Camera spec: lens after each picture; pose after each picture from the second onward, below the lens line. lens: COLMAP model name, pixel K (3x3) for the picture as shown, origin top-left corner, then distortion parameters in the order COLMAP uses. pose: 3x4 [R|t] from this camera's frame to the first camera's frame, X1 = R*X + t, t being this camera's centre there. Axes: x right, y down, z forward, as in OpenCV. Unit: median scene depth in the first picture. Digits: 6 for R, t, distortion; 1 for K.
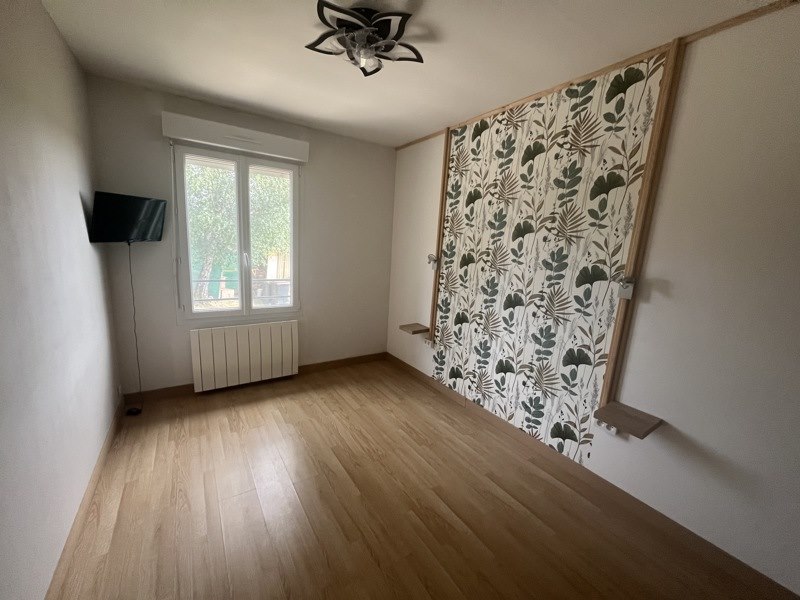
lens RADIAL K [[321.8, 0, 400.0], [0, 321.8, 300.0], [0, 0, 1]] dist [-0.010109, -0.000100]
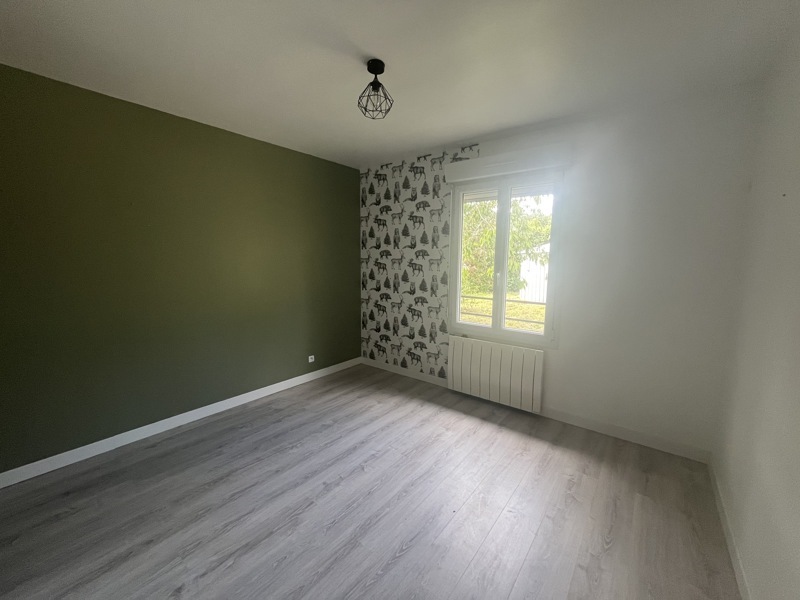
lens RADIAL K [[321.8, 0, 400.0], [0, 321.8, 300.0], [0, 0, 1]] dist [-0.010109, -0.000100]
pose [[0.314195, 0.082527, -0.945765, 0.389194], [-0.176233, 0.983969, 0.027313, -0.031395], [0.932858, 0.158094, 0.323702, 0.370731]]
